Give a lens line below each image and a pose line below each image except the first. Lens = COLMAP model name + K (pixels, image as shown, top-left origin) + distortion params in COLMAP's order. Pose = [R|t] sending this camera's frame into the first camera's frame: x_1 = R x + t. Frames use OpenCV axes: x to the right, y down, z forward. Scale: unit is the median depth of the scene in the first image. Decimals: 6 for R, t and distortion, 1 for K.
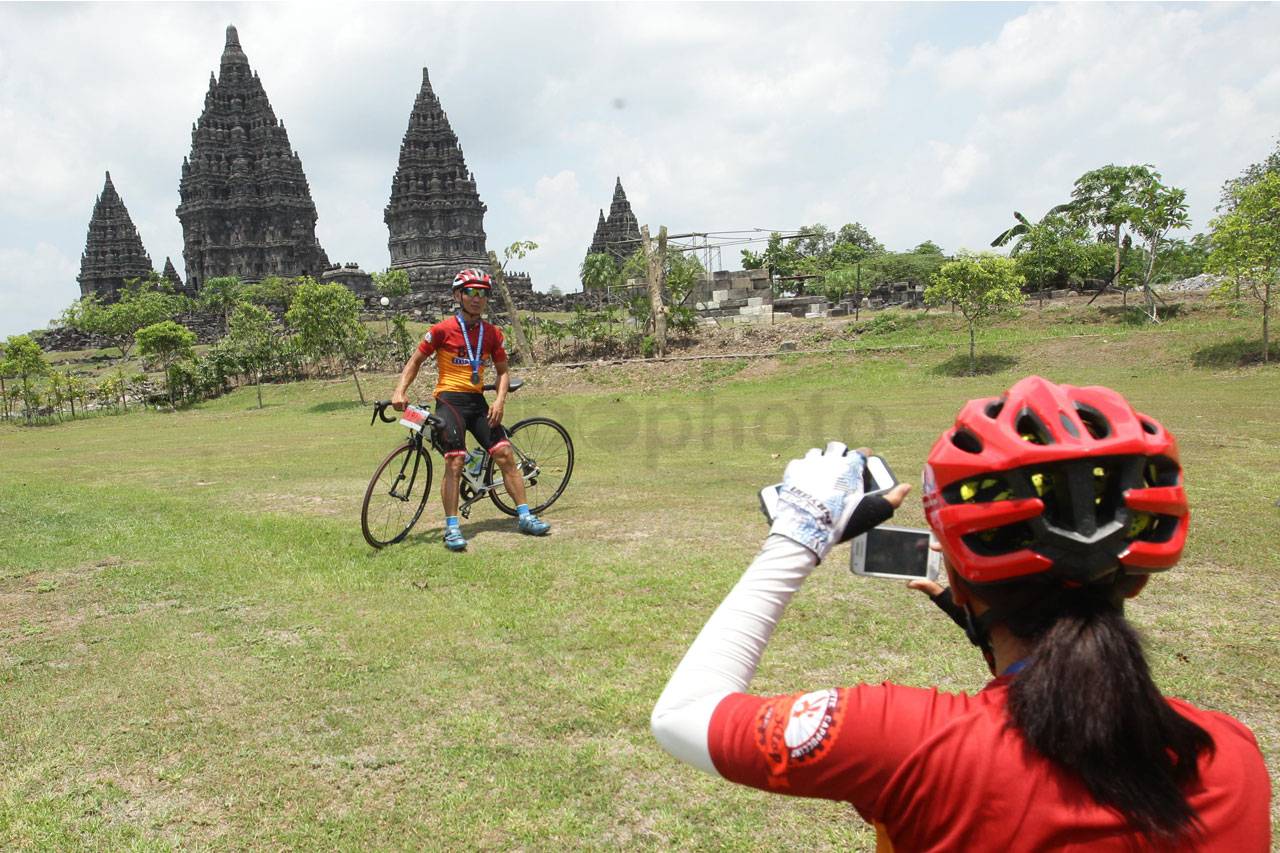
lens RADIAL K [[605.0, 0, 640.0], [0, 605.0, 426.5], [0, 0, 1]] dist [-0.000450, 0.000008]
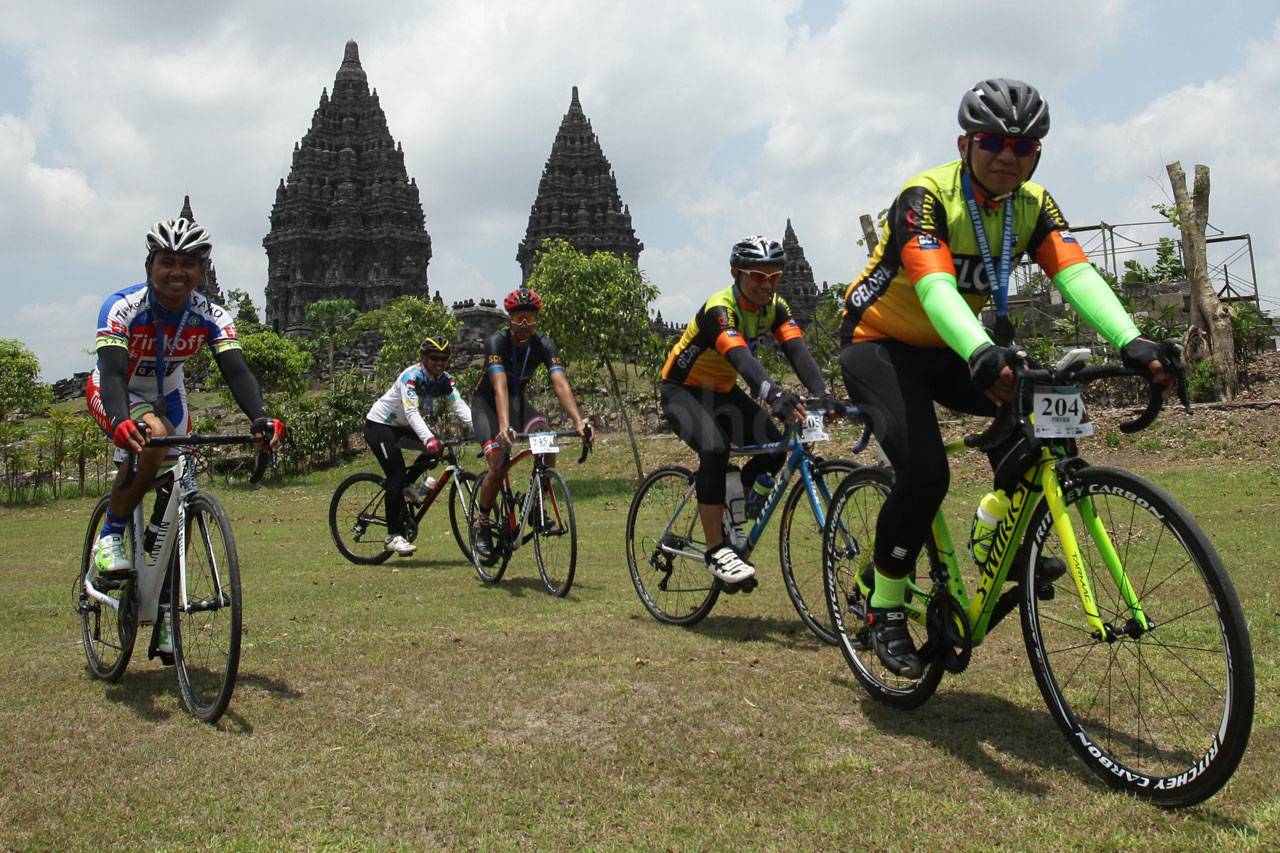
lens RADIAL K [[605.0, 0, 640.0], [0, 605.0, 426.5], [0, 0, 1]] dist [-0.000450, 0.000008]
pose [[0.999279, 0.023977, -0.029421, -0.232551], [-0.028263, 0.987480, -0.155192, -0.002250], [0.025331, 0.155911, 0.987446, 0.252738]]
